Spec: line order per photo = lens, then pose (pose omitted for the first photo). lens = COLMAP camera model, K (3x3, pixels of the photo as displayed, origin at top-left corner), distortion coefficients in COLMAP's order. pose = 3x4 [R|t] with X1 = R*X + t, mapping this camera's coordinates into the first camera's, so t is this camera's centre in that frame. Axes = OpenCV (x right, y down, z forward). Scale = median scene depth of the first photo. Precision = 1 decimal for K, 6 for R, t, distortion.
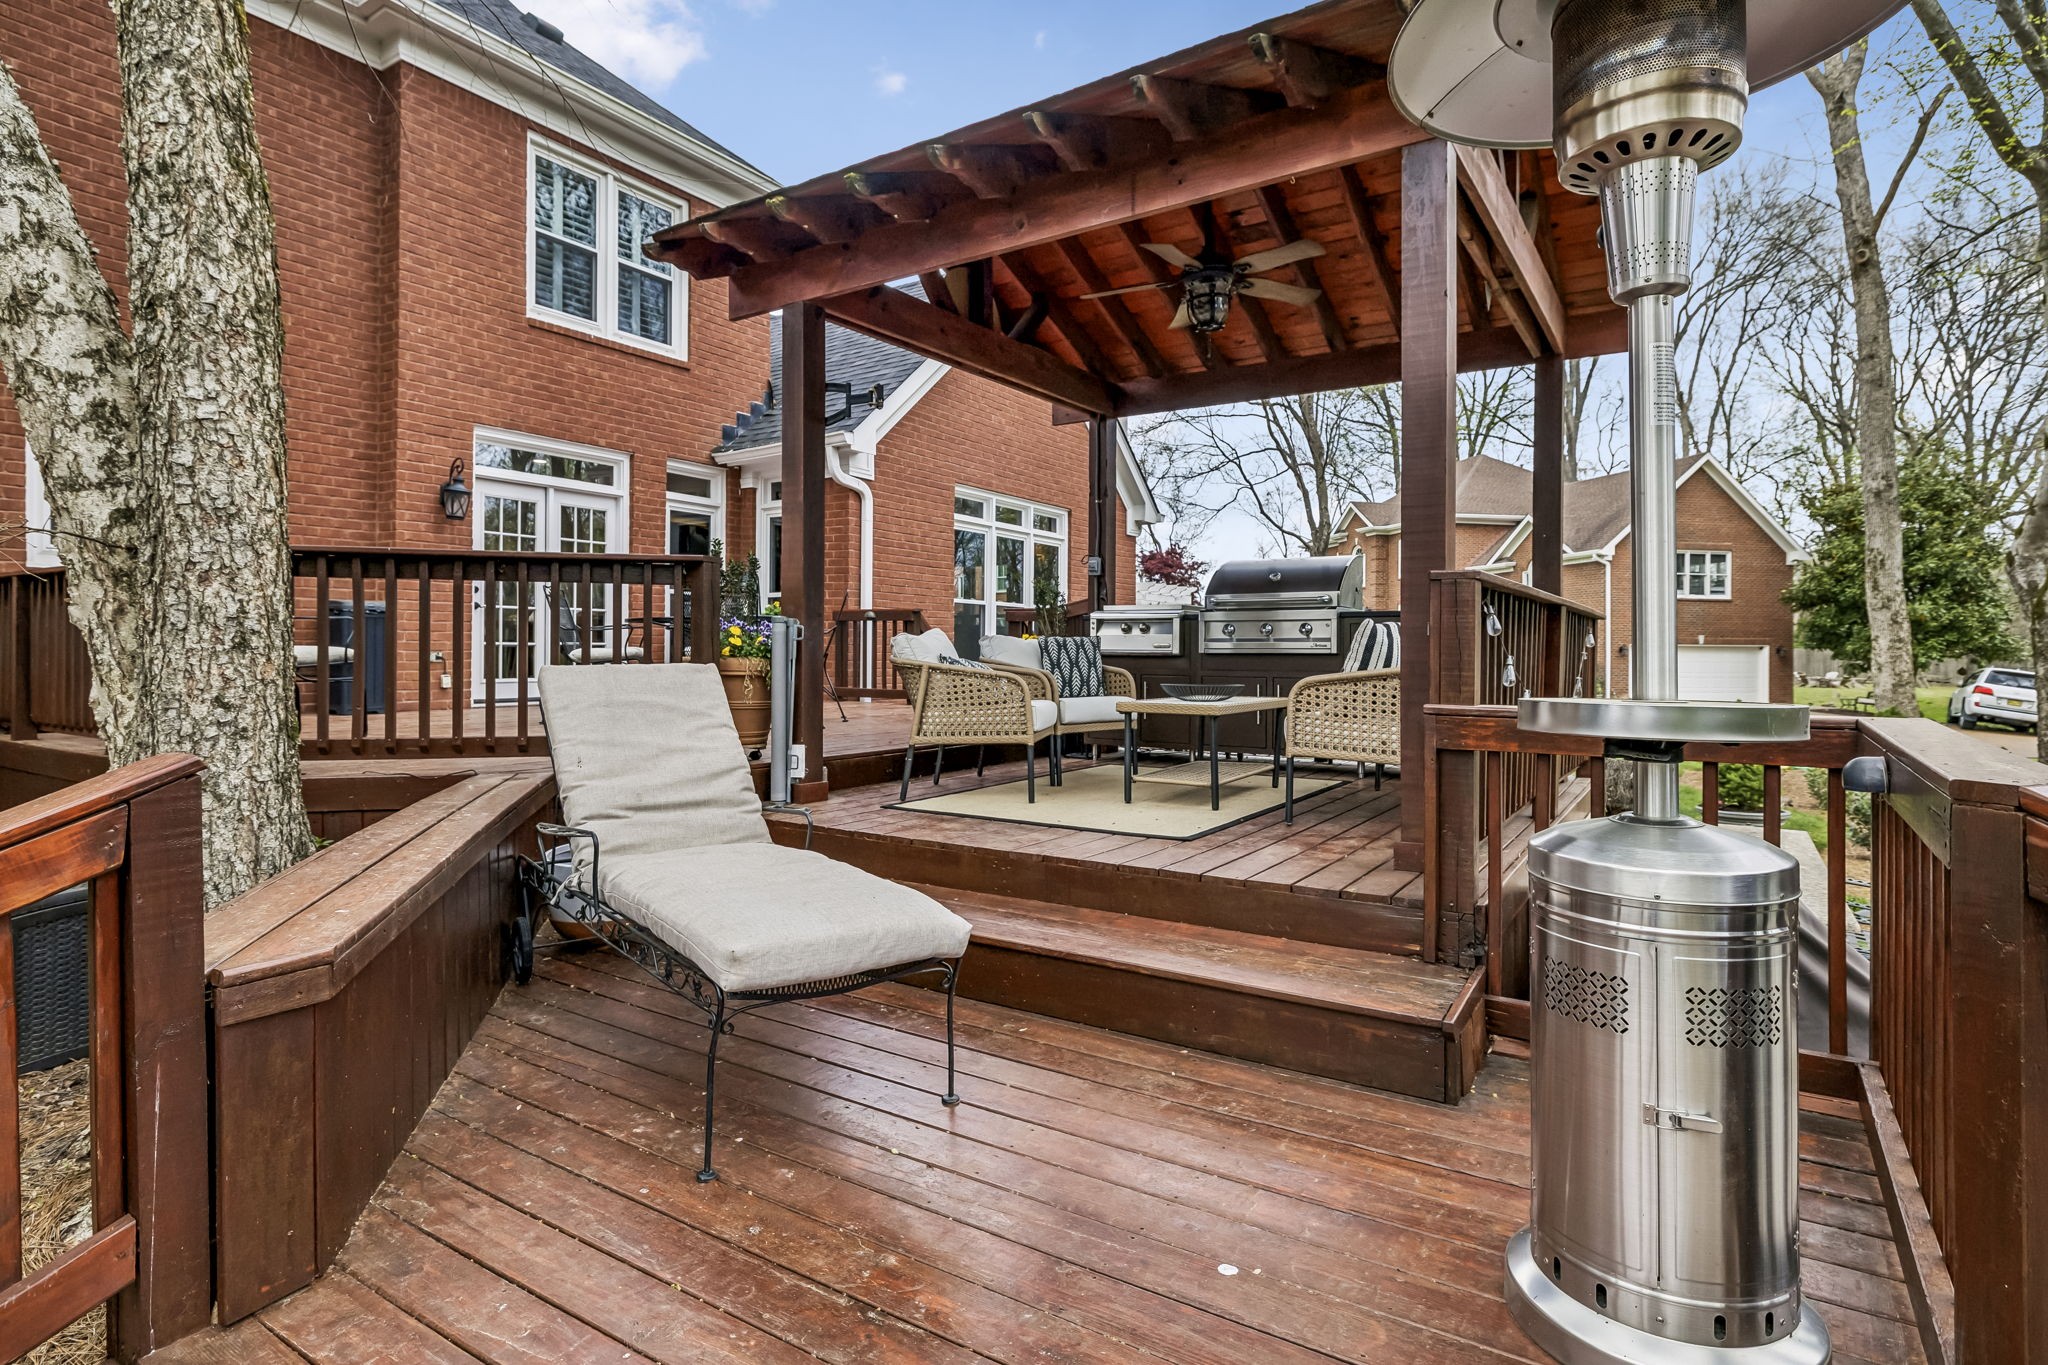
lens RADIAL K [[1024.0, 0, 1030.6], [0, 1024.0, 665.0], [0, 0, 1]] dist [-0.002235, 0.000518]
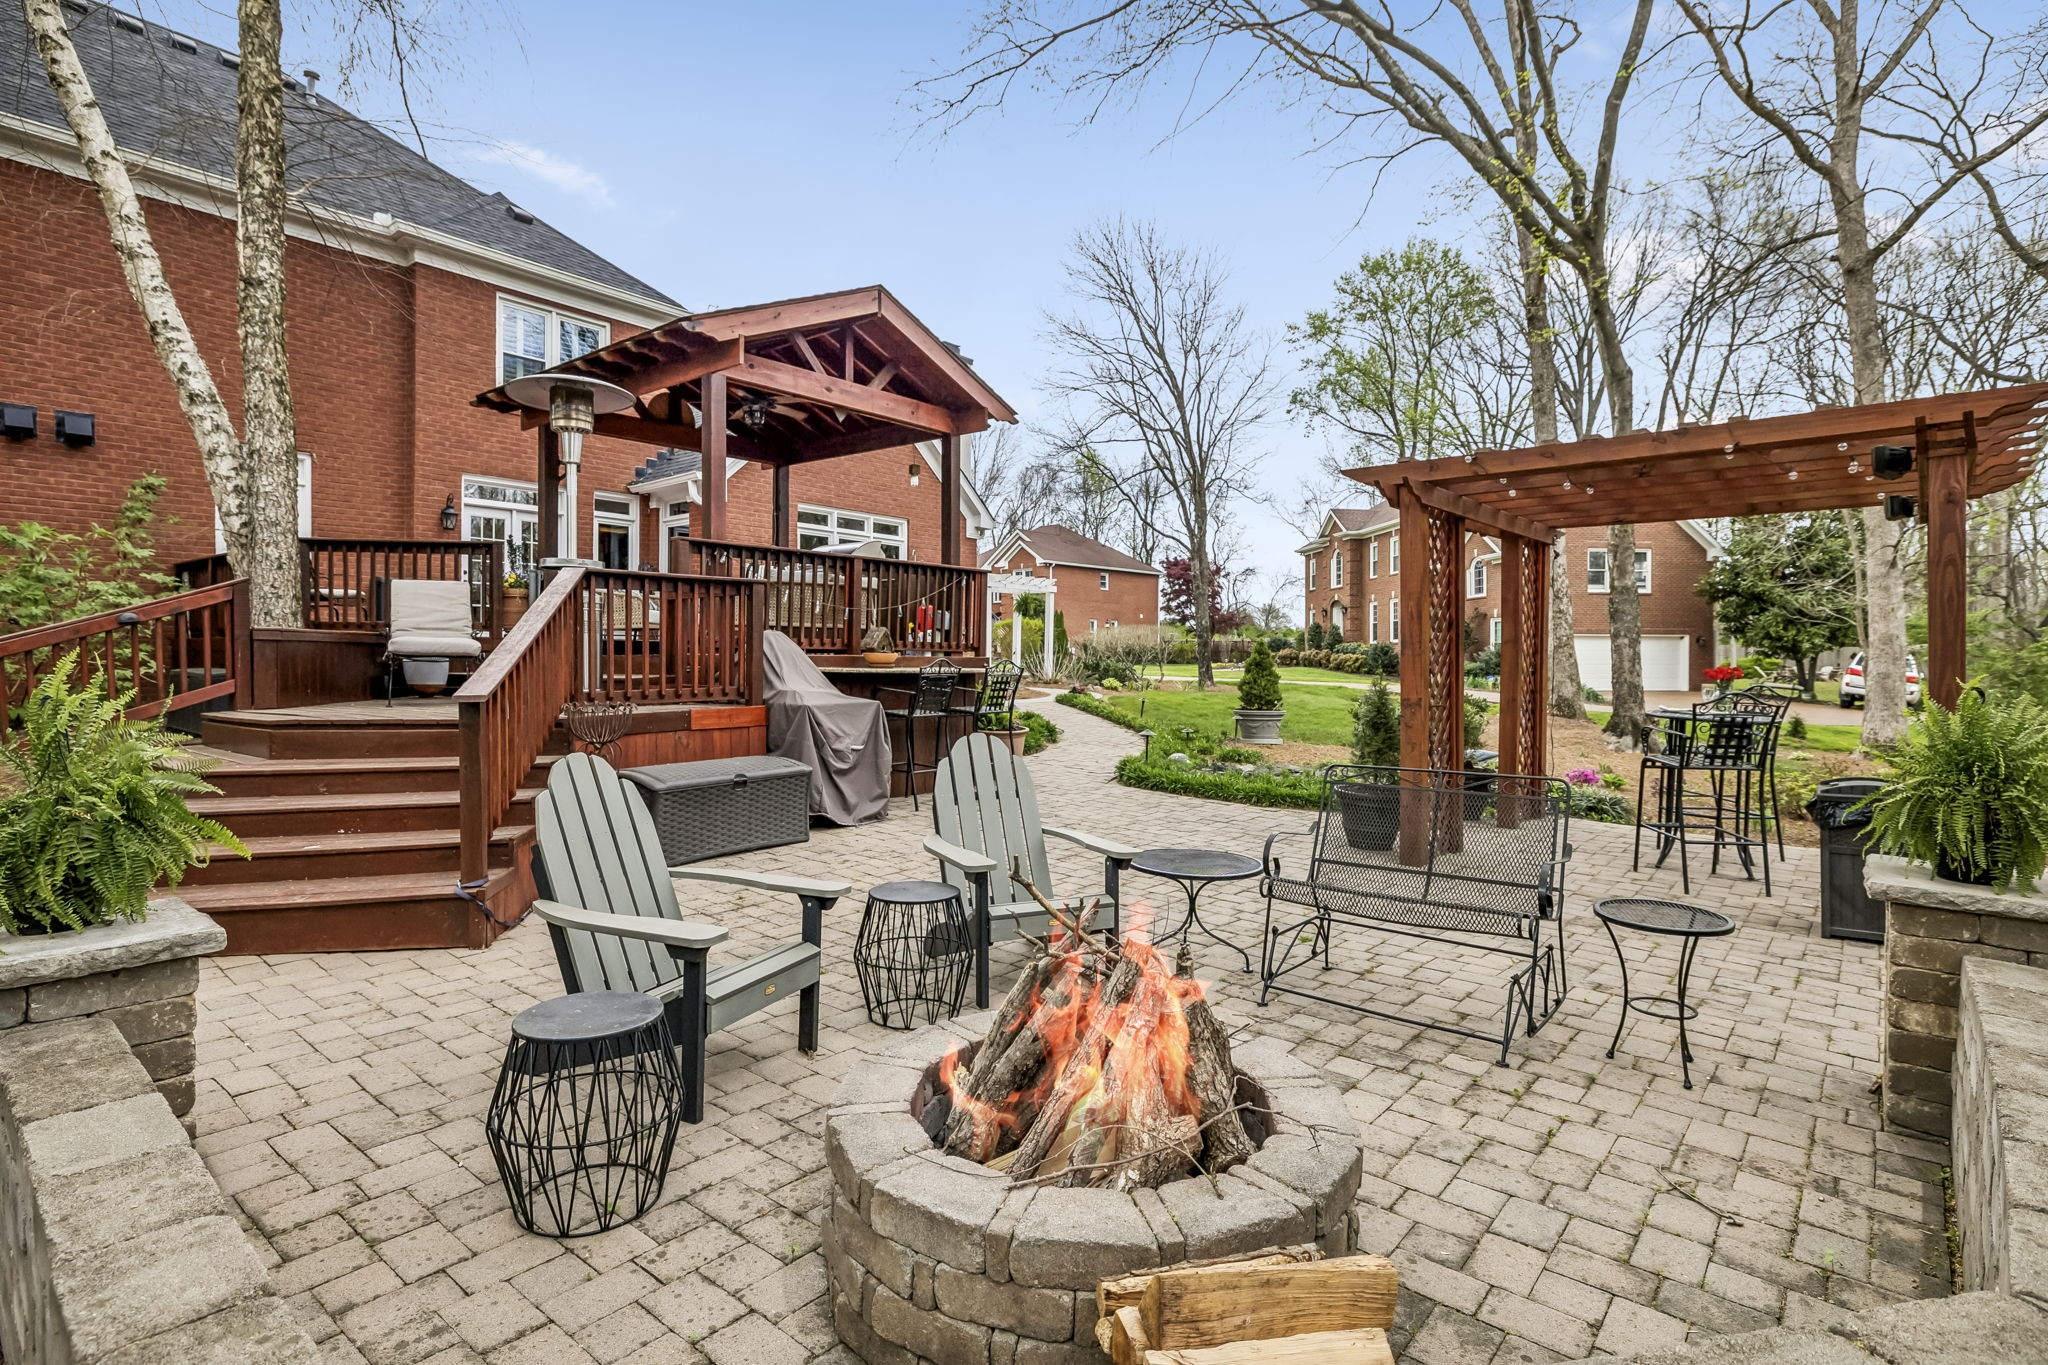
lens RADIAL K [[1004.0, 0, 1030.9], [0, 1004.0, 676.5], [0, 0, 1]] dist [-0.001885, -0.000083]
pose [[0.995372, 0.000357, -0.096099, 0.674536], [-0.000128, 0.999997, 0.002388, 0.116516], [0.096100, -0.002365, 0.995369, -0.678771]]
